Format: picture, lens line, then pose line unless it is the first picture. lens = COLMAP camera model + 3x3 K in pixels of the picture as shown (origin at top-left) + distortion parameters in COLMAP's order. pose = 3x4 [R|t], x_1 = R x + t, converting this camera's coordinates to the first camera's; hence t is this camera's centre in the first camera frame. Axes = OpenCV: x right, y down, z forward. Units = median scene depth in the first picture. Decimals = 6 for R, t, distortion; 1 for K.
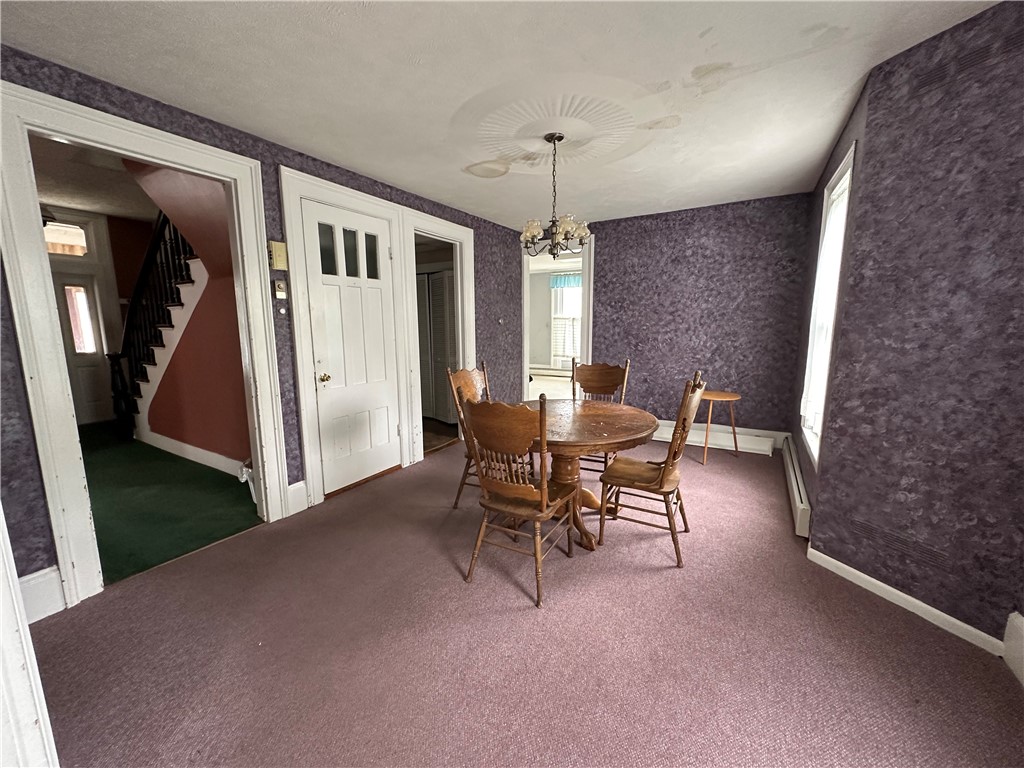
lens RADIAL K [[408.5, 0, 508.1], [0, 408.5, 384.2], [0, 0, 1]] dist [-0.004533, 0.001977]
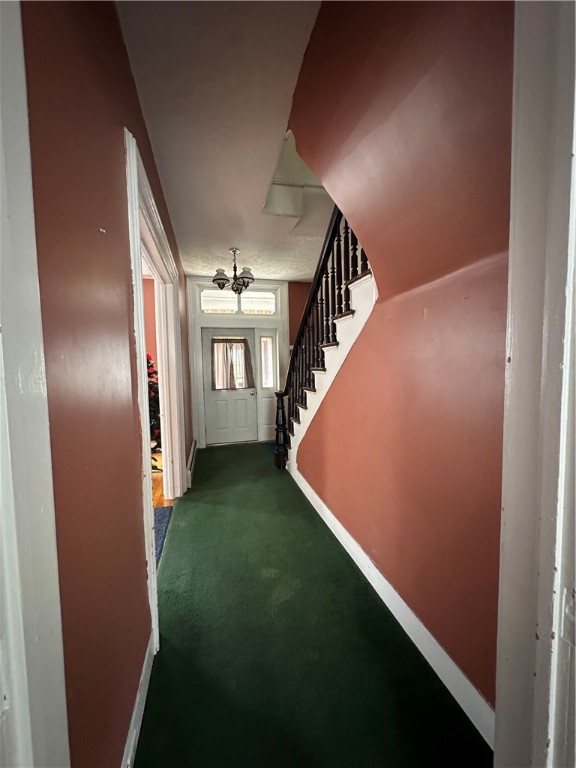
lens RADIAL K [[306.3, 0, 287.5], [0, 306.3, 383.5], [0, 0, 1]] dist [-0.004533, 0.001977]
pose [[0.711299, 0.036715, -0.701930, -0.382480], [-0.094088, 0.994621, -0.043320, -0.069211], [0.696563, 0.096857, 0.710928, 0.438471]]
